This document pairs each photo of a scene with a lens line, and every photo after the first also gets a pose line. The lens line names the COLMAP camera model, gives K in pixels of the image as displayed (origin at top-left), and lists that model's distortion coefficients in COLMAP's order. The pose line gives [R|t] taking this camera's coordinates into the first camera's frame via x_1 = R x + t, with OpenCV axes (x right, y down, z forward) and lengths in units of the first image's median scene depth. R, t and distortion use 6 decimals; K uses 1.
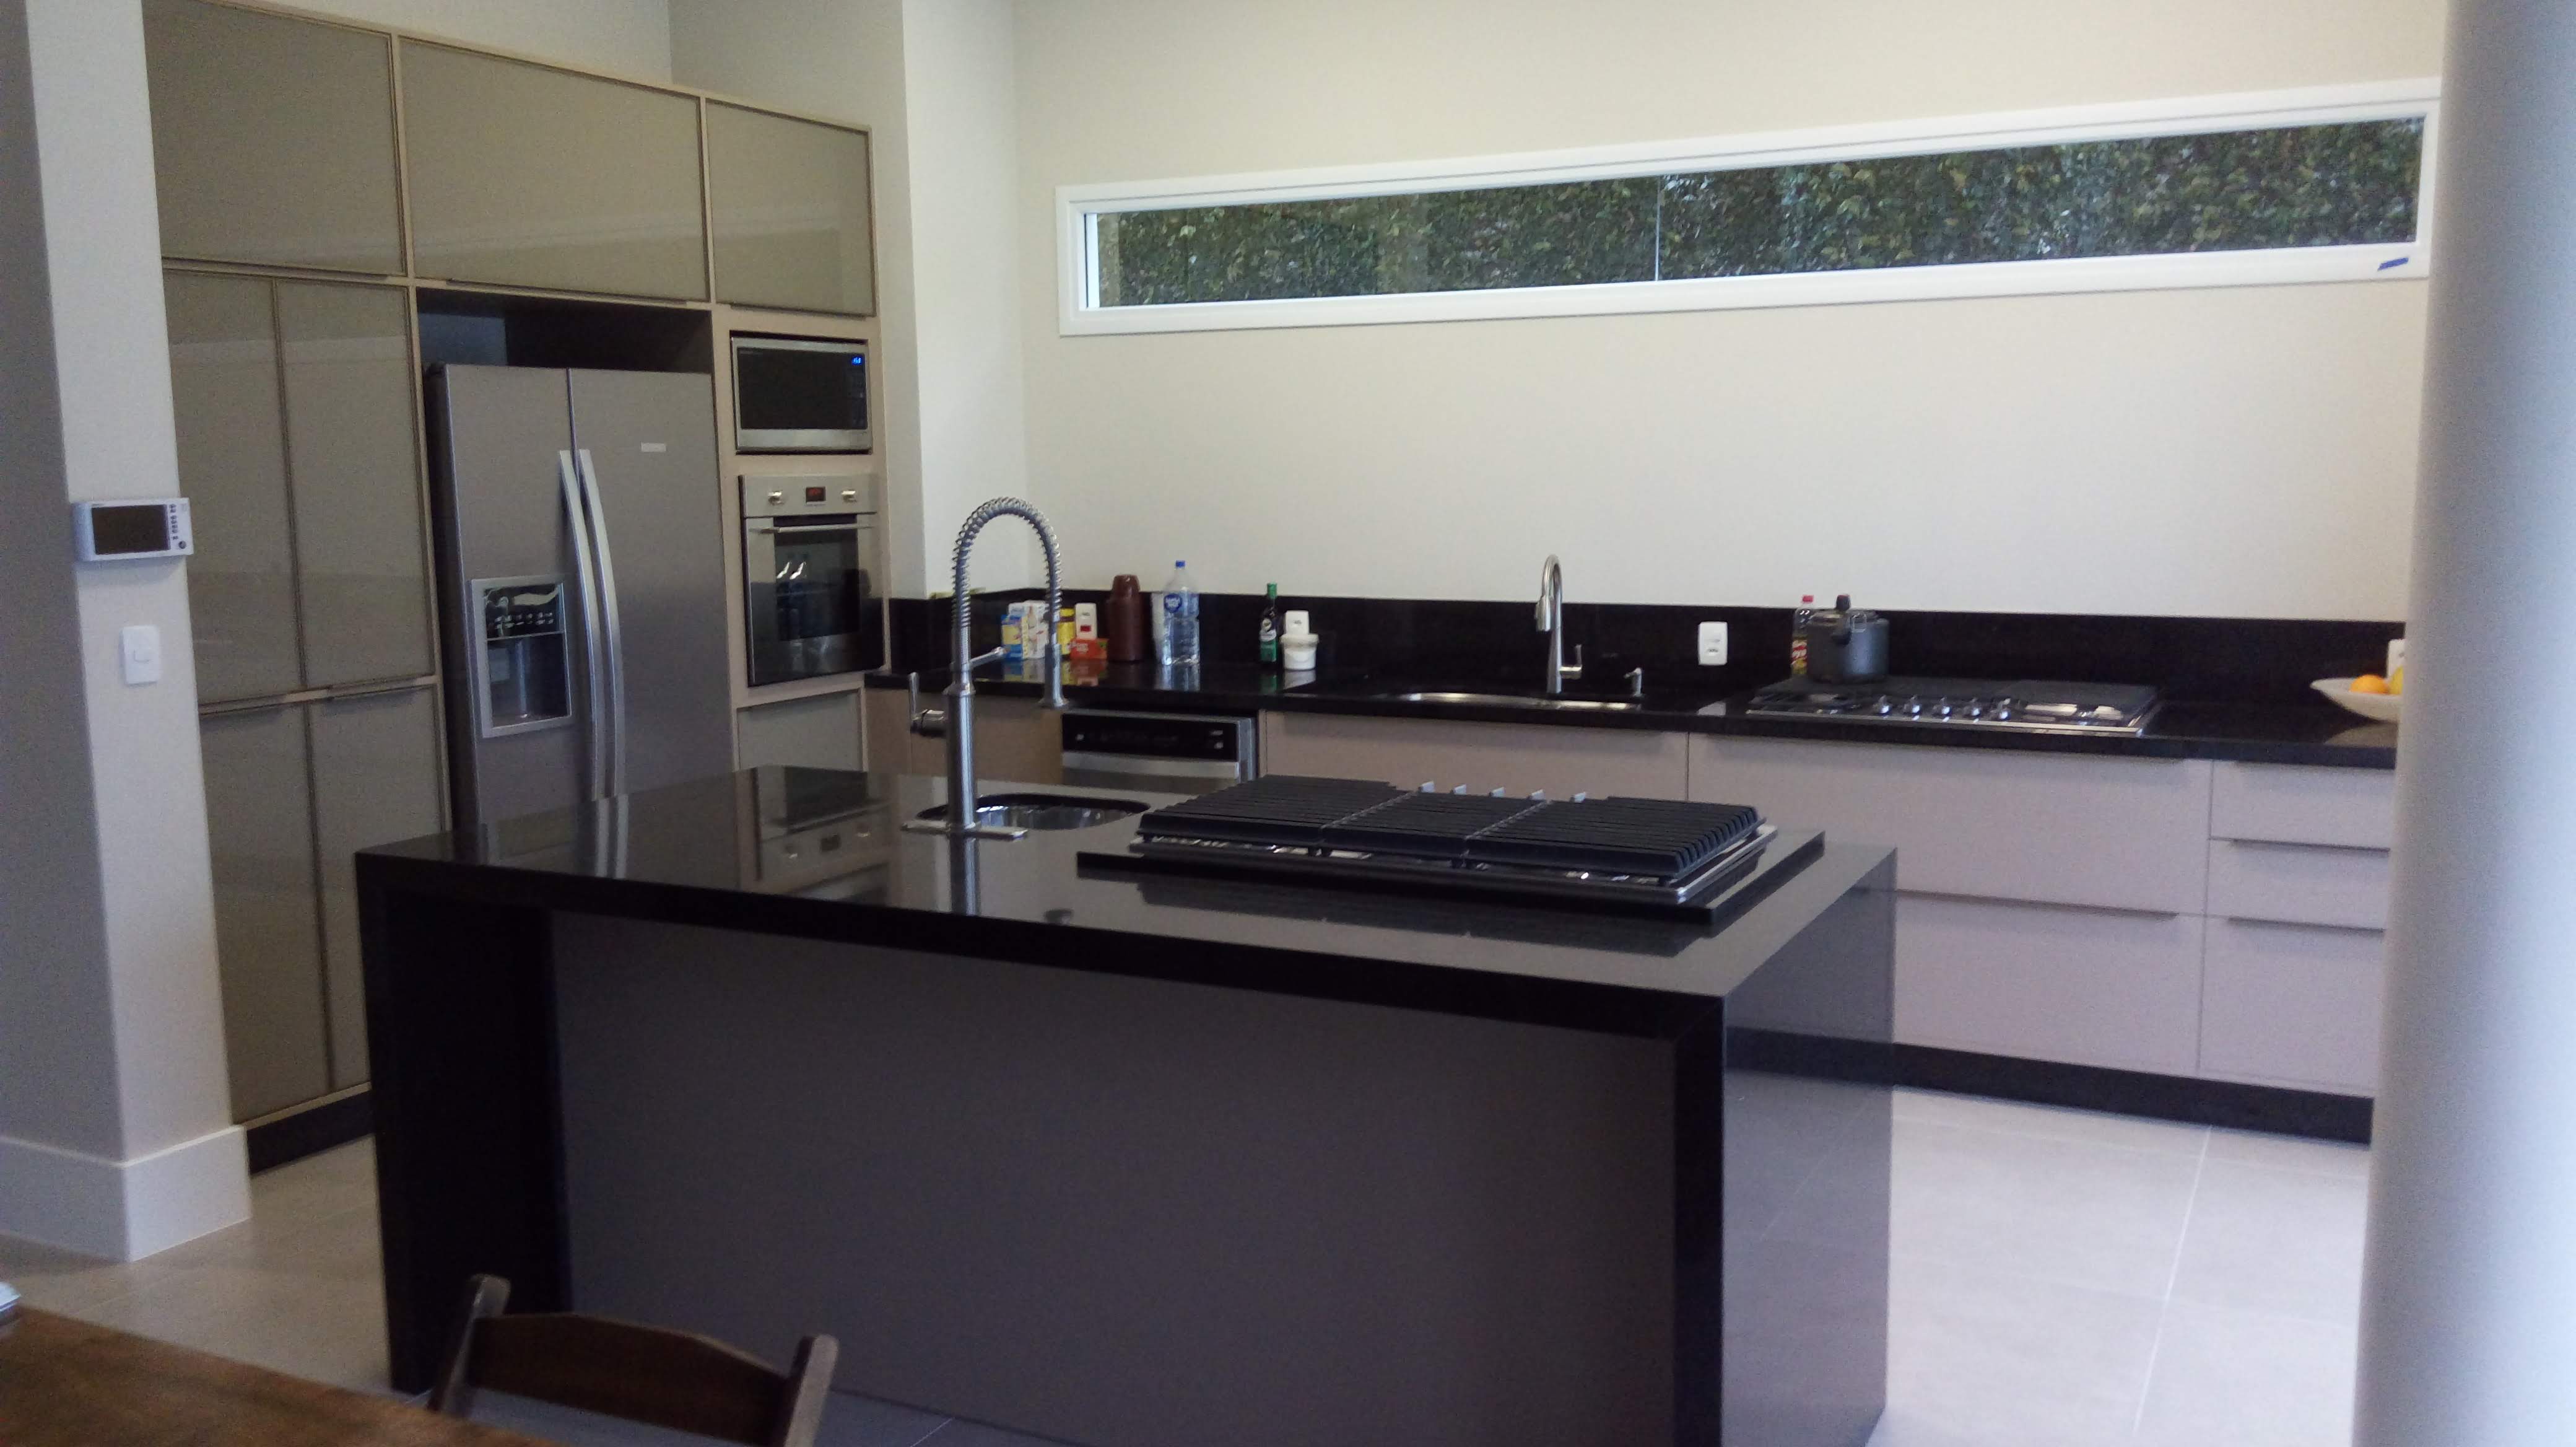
lens RADIAL K [[2050.9, 0, 1288.0], [0, 2050.9, 723.5], [0, 0, 1]] dist [0.105088, -0.251081]
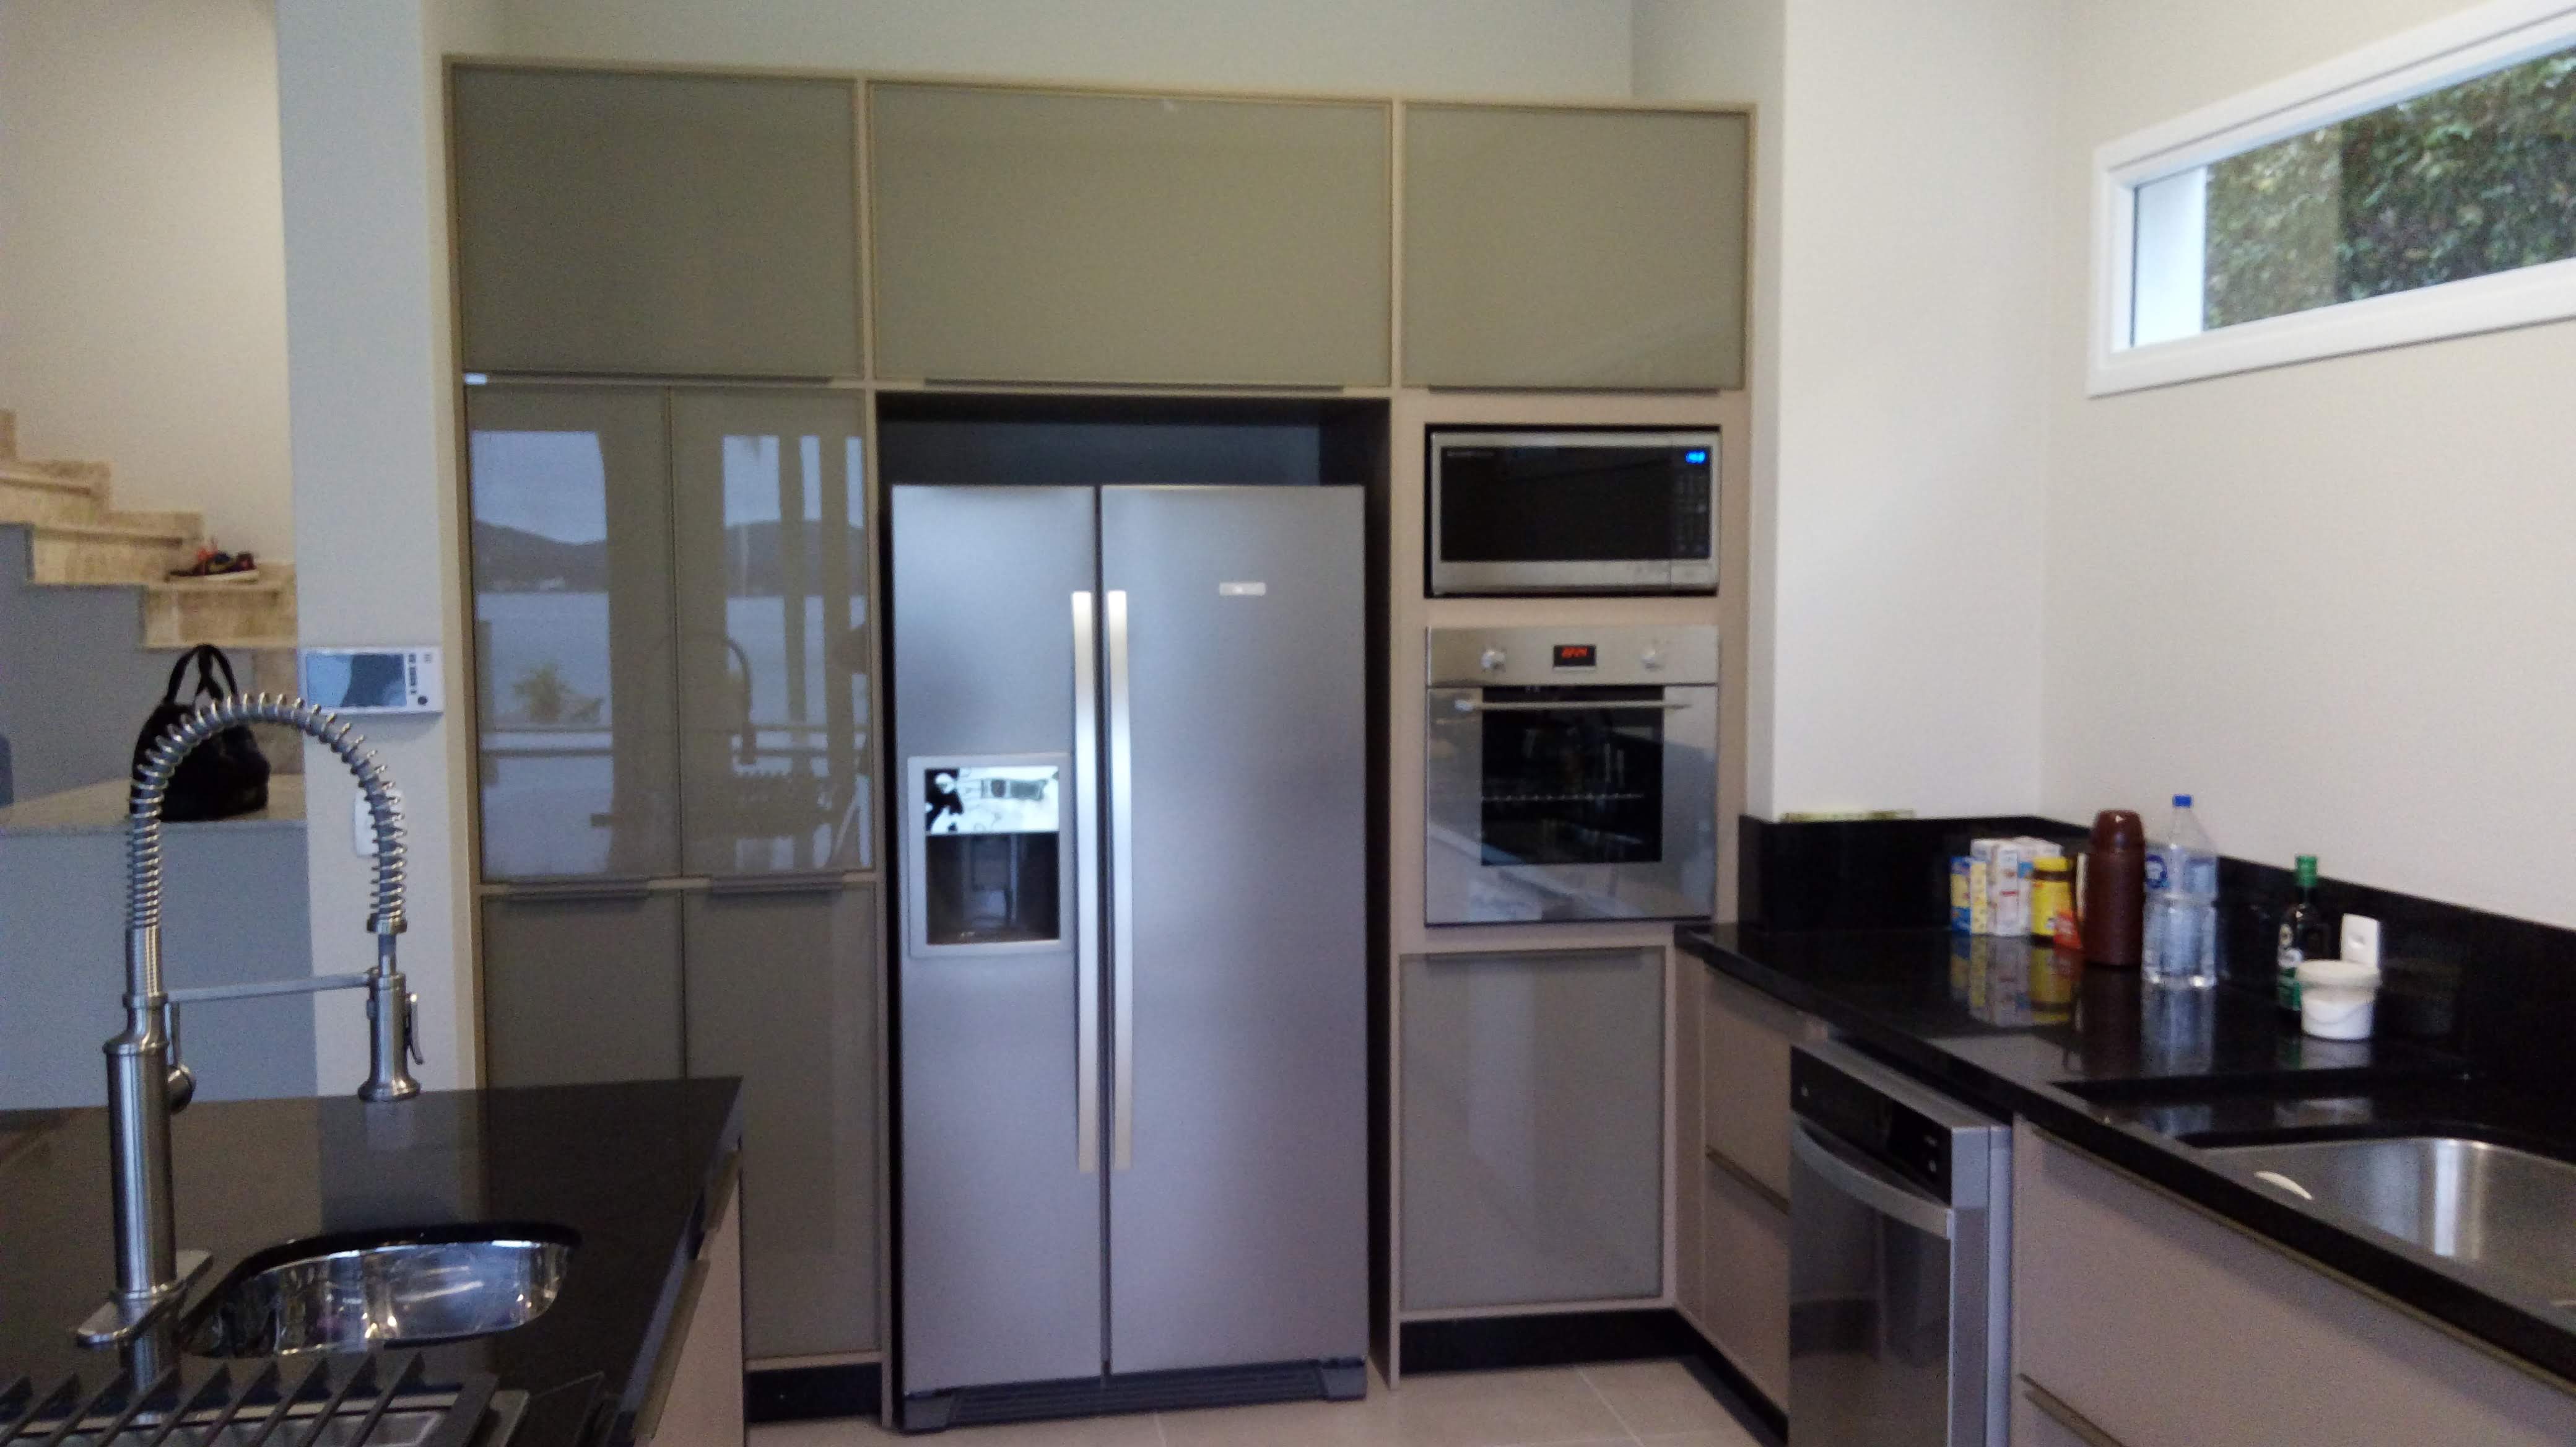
lens RADIAL K [[2050.9, 0, 1288.0], [0, 2050.9, 723.5], [0, 0, 1]] dist [0.105088, -0.251081]
pose [[0.605396, 0.056391, -0.793924, 0.258665], [-0.105918, 0.994323, -0.010142, -0.073858], [0.788845, 0.090230, 0.607932, 0.528447]]
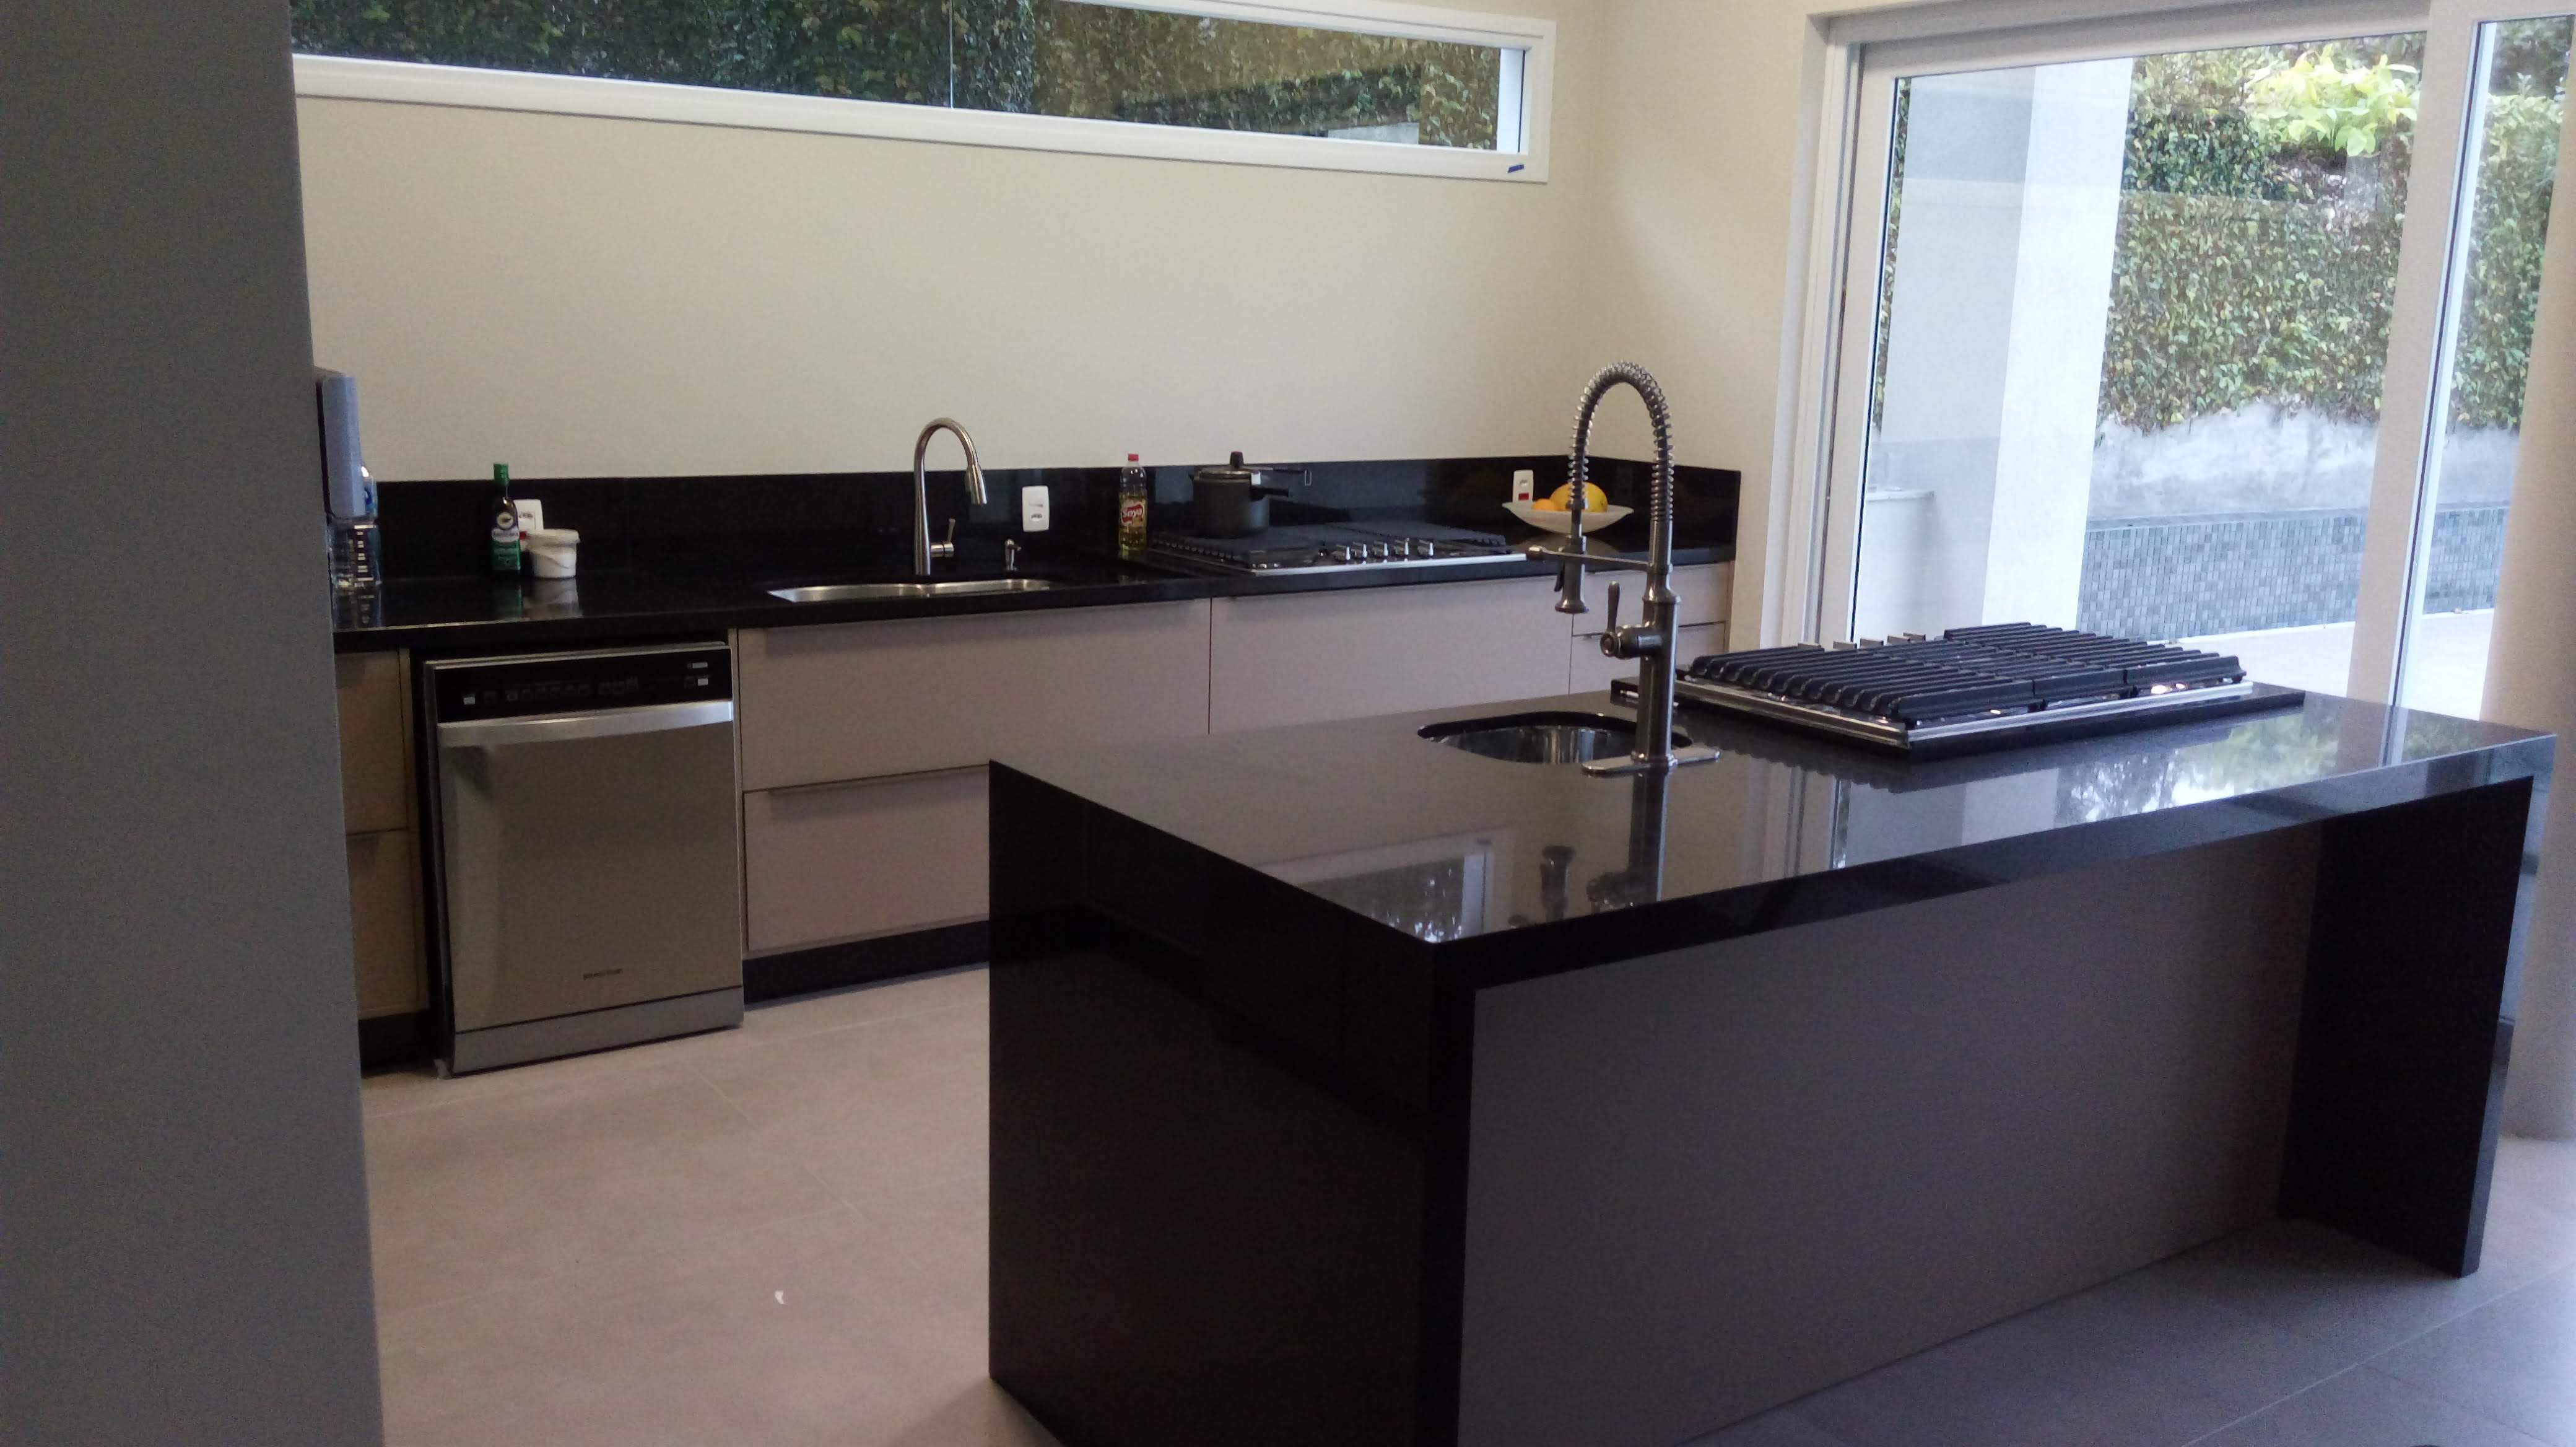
lens RADIAL K [[2170.8, 0, 1288.0], [0, 2170.8, 723.5], [0, 0, 1]] dist [0.000583, -0.002939]
pose [[0.466239, -0.140835, 0.873377, -0.601683], [0.085306, 0.989804, 0.114070, -0.044215], [-0.880536, 0.021321, 0.473499, 0.426960]]
